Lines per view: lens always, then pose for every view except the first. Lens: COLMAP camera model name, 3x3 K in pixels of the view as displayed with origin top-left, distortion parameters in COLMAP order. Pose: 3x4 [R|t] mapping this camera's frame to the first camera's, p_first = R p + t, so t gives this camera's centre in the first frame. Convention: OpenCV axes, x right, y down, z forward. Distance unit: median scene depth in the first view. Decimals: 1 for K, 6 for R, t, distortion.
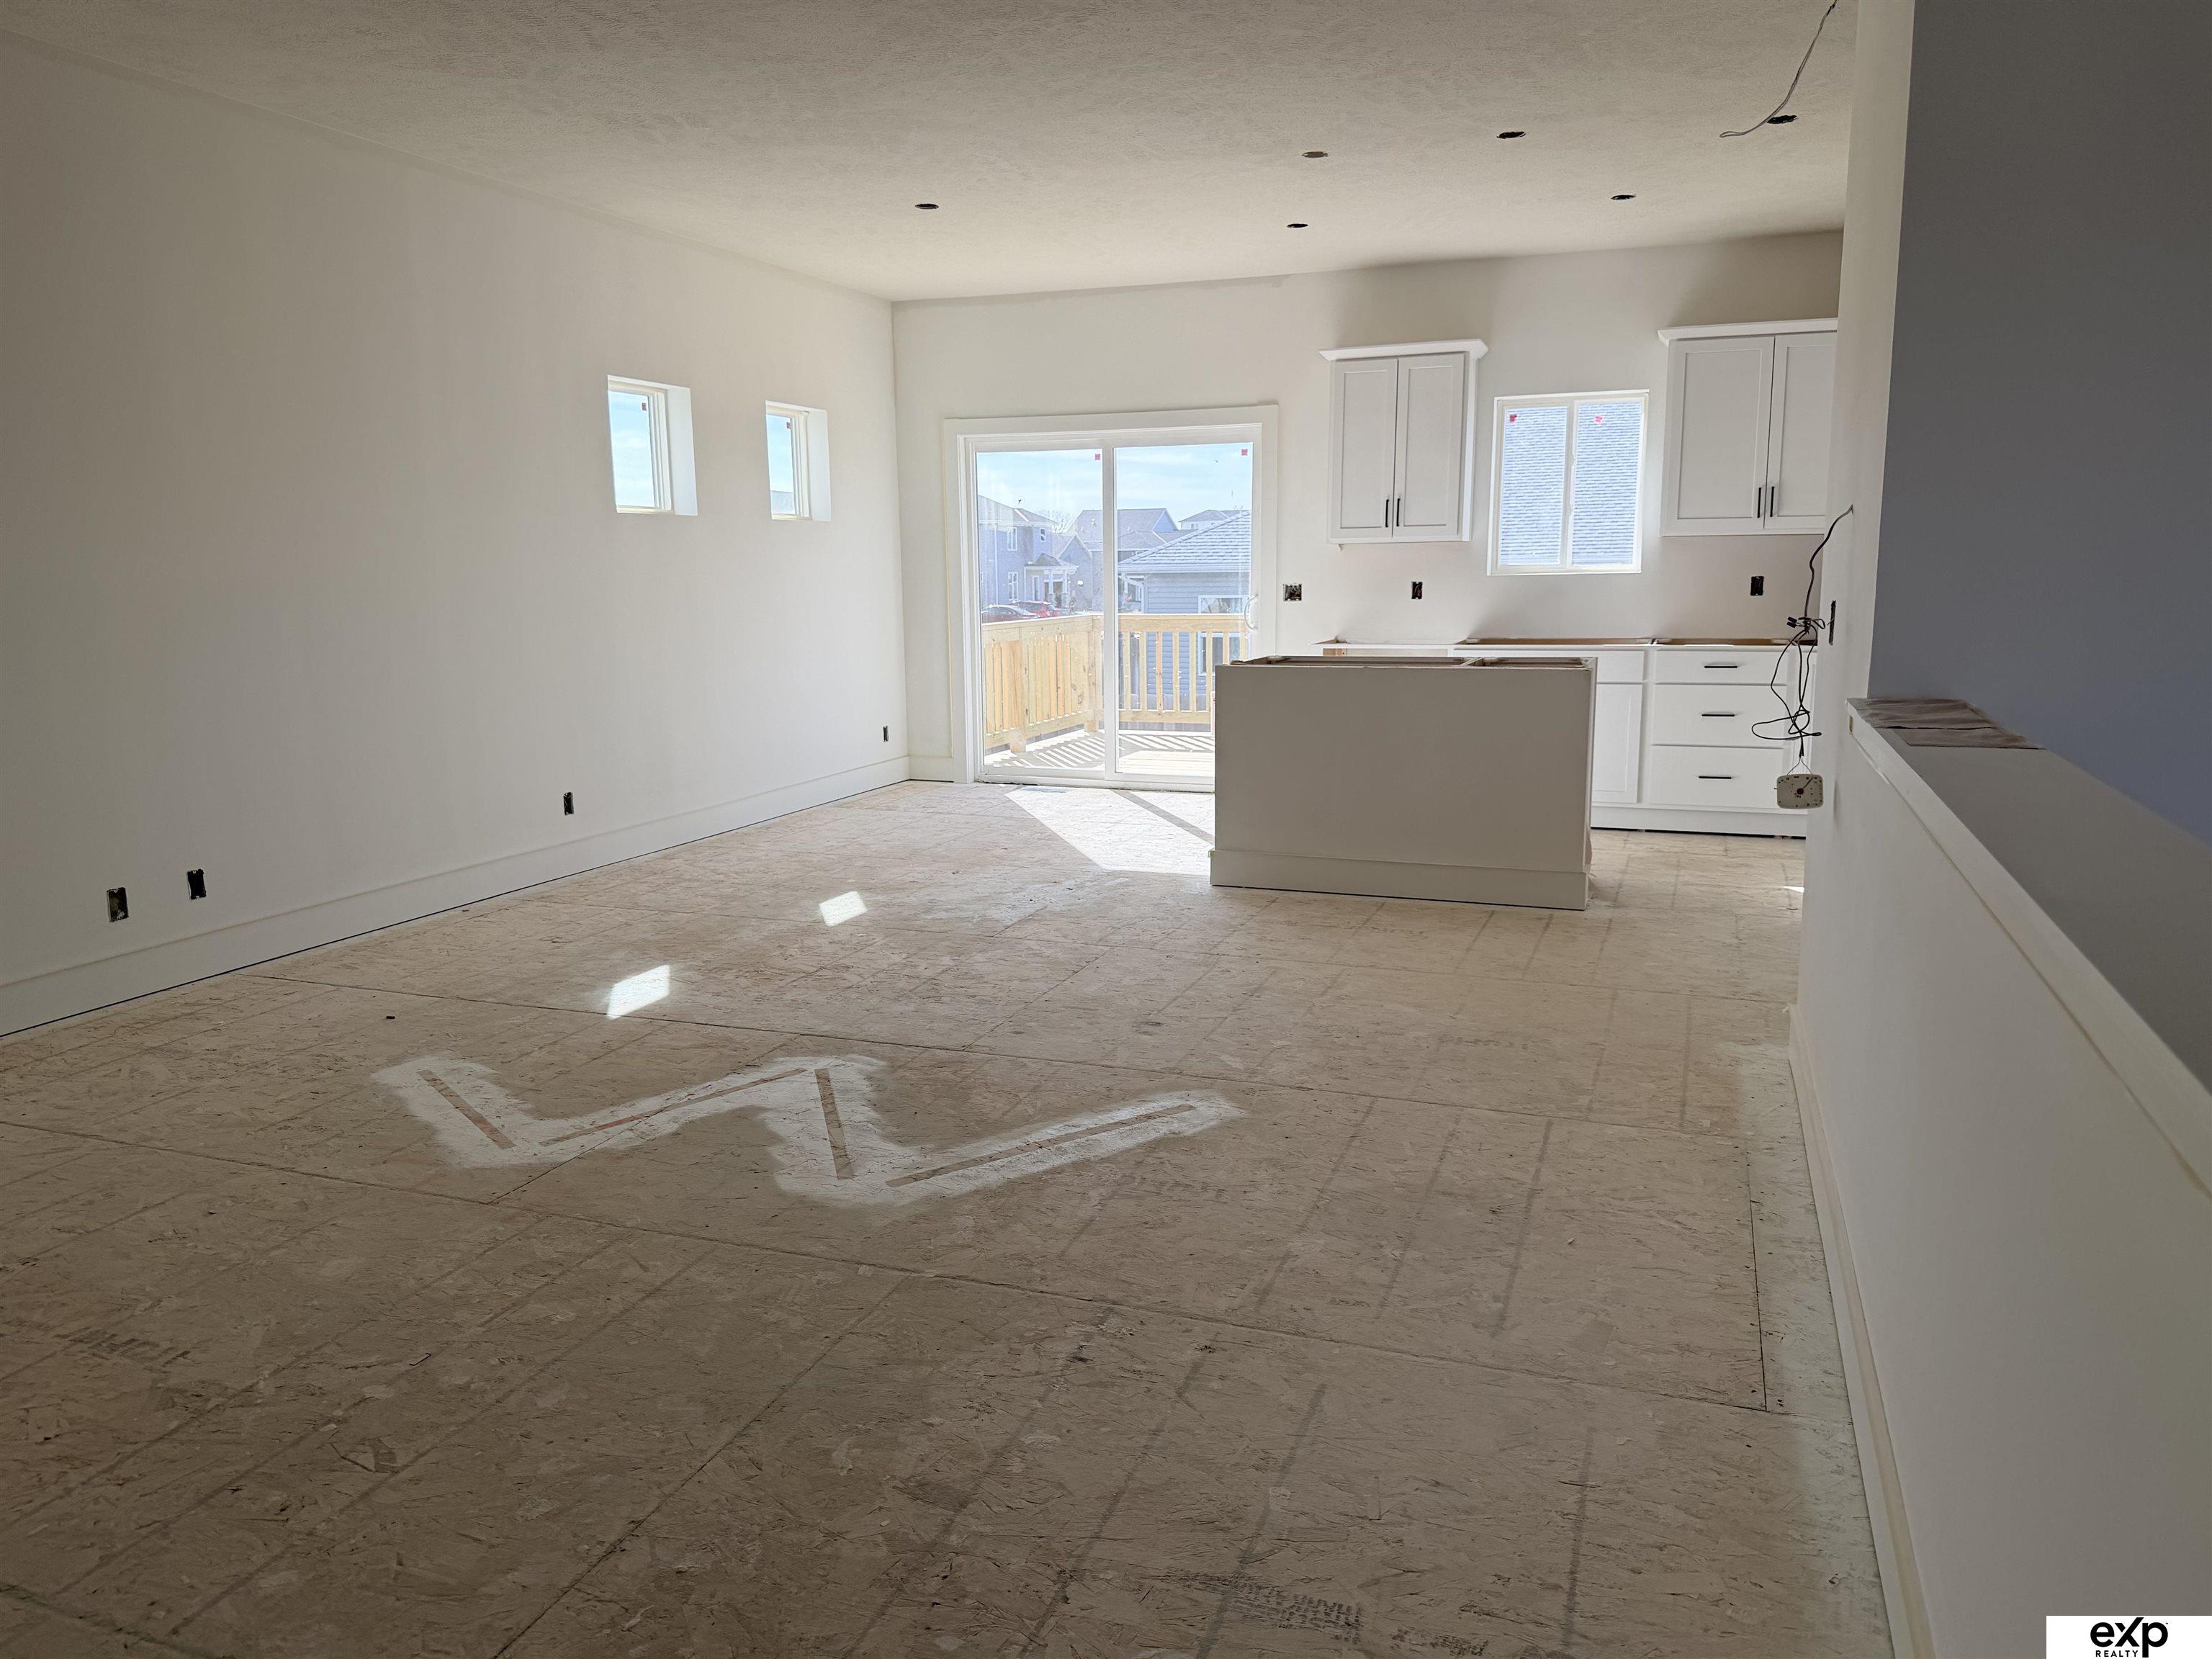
lens RADIAL K [[1541.4, 0, 1106.0], [0, 1541.4, 829.5], [0, 0, 1]] dist [0.137523, -0.237679]
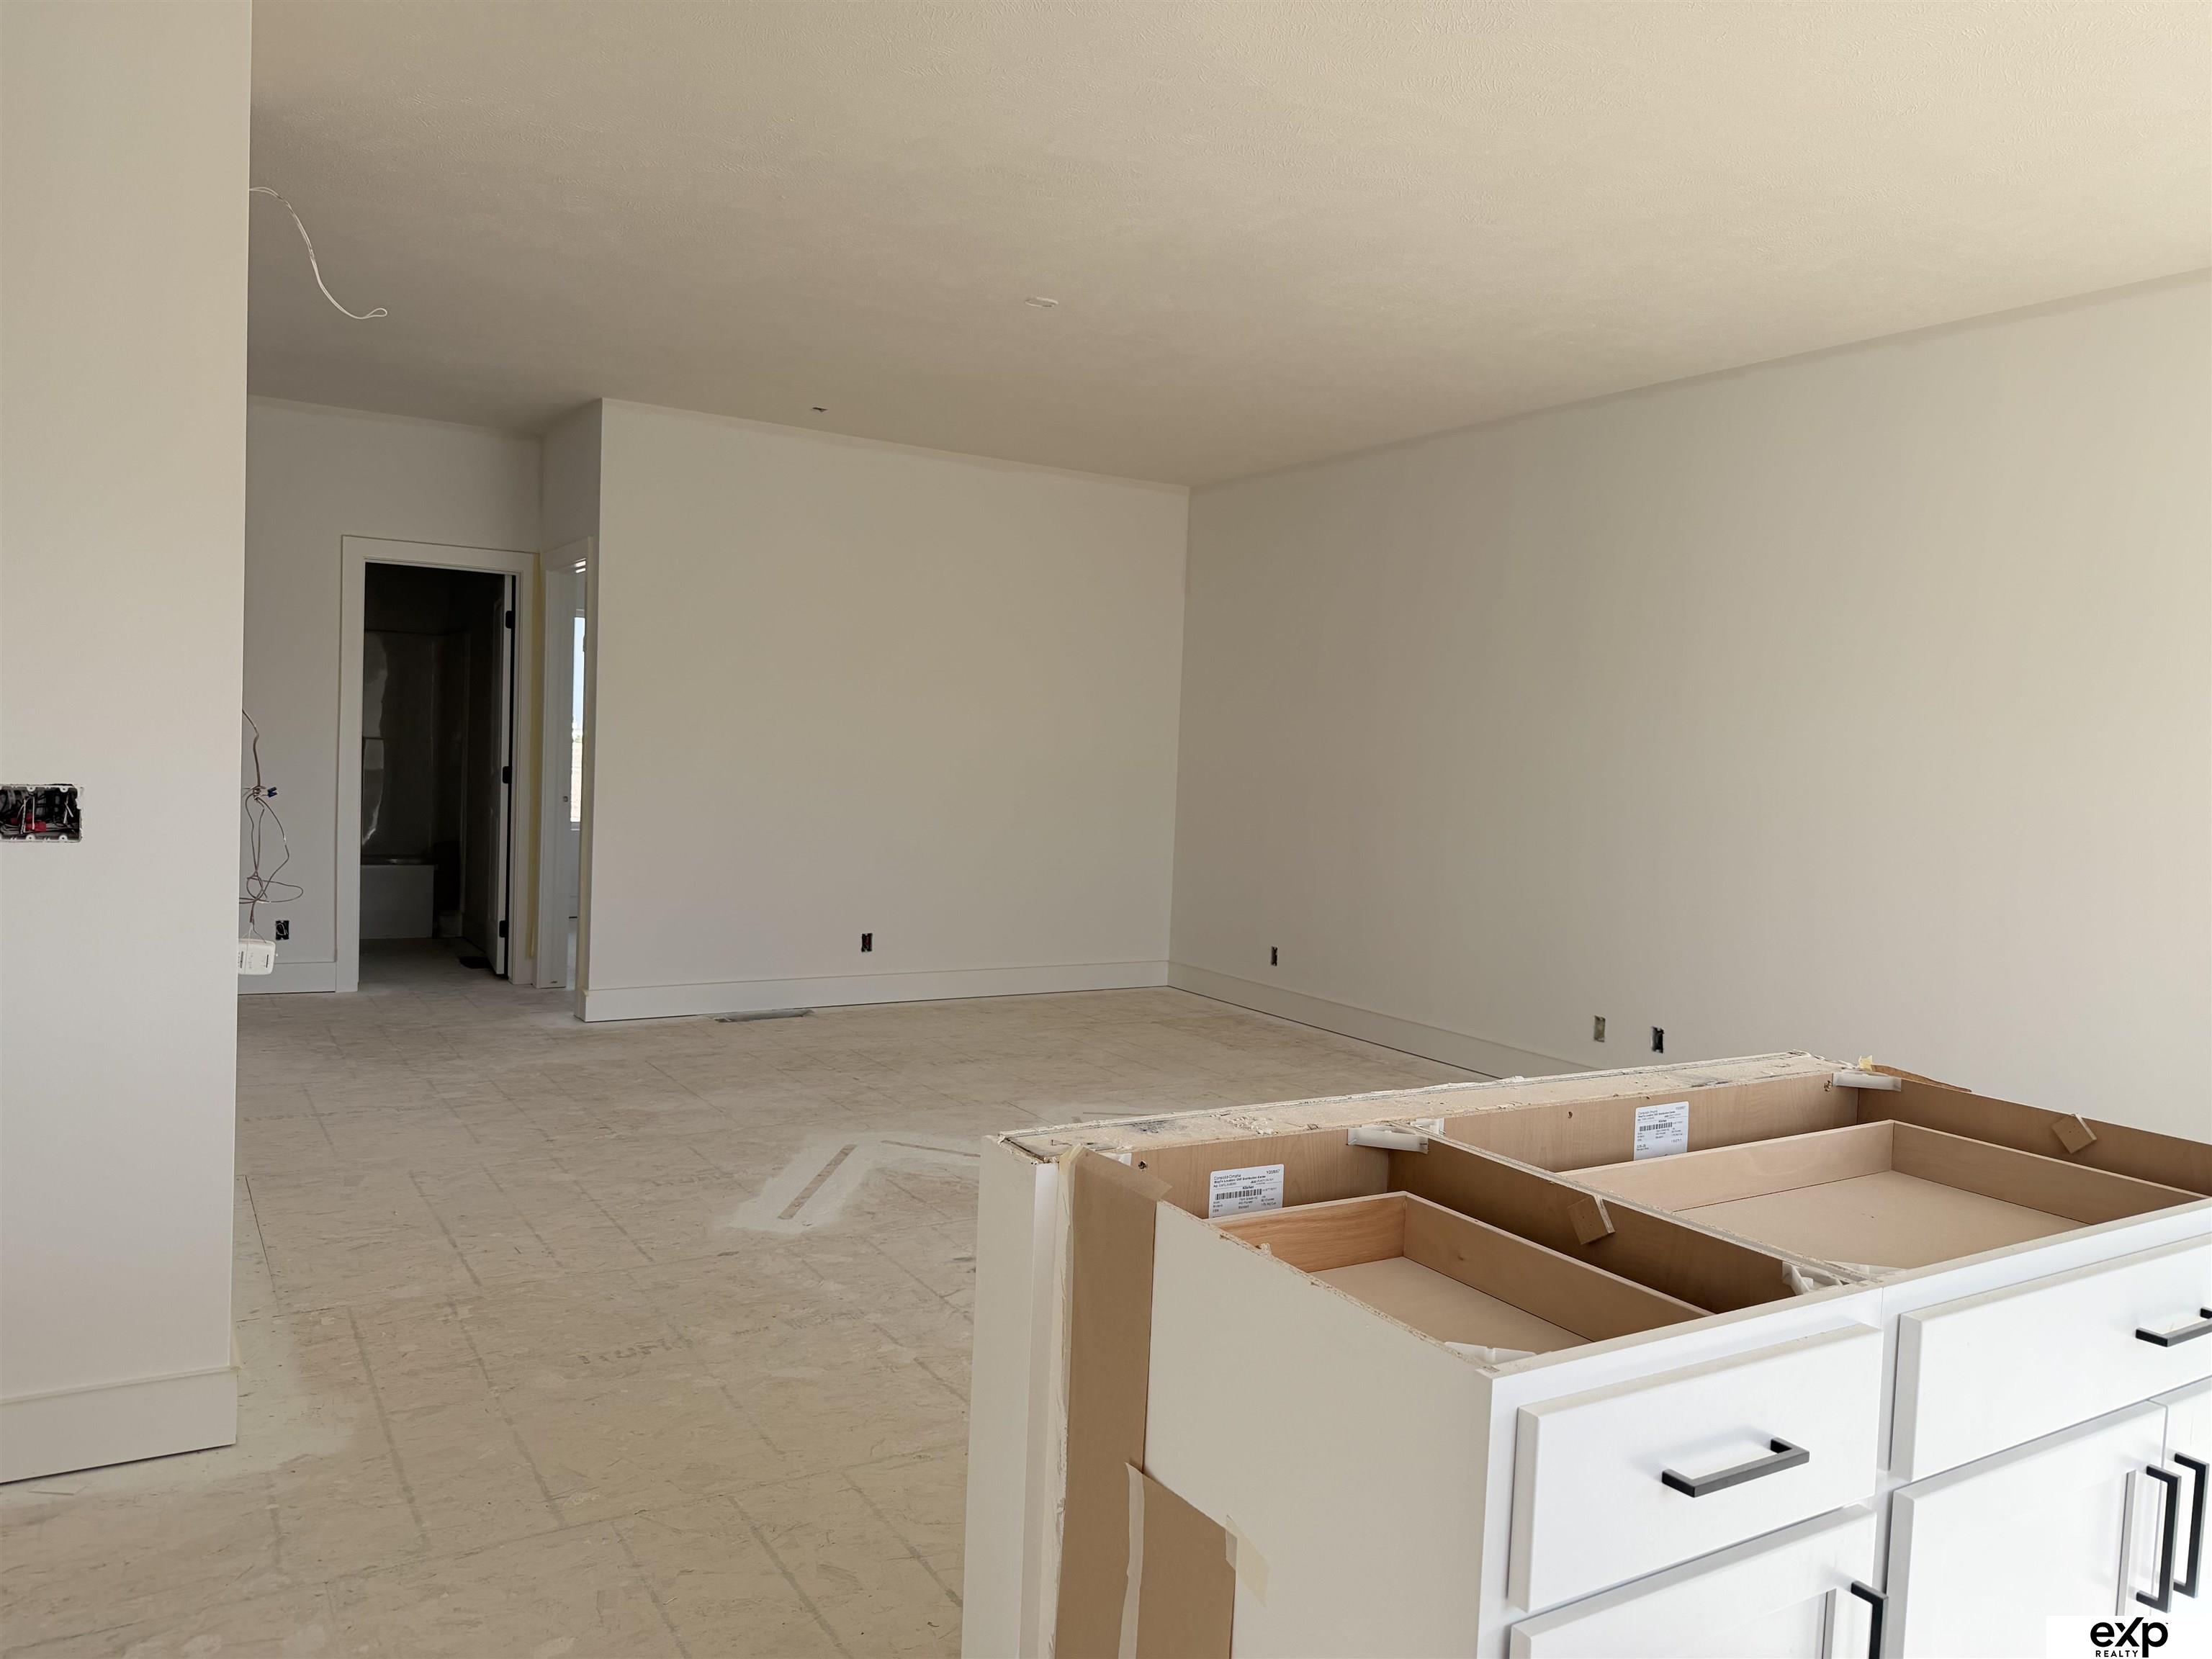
lens RADIAL K [[1541.4, 0, 1106.0], [0, 1541.4, 829.5], [0, 0, 1]] dist [0.137523, -0.237679]
pose [[-0.612263, 0.017149, -0.790468, 0.678989], [-0.175296, 0.971939, 0.156862, -0.269352], [0.770977, 0.234606, -0.592076, 1.500805]]
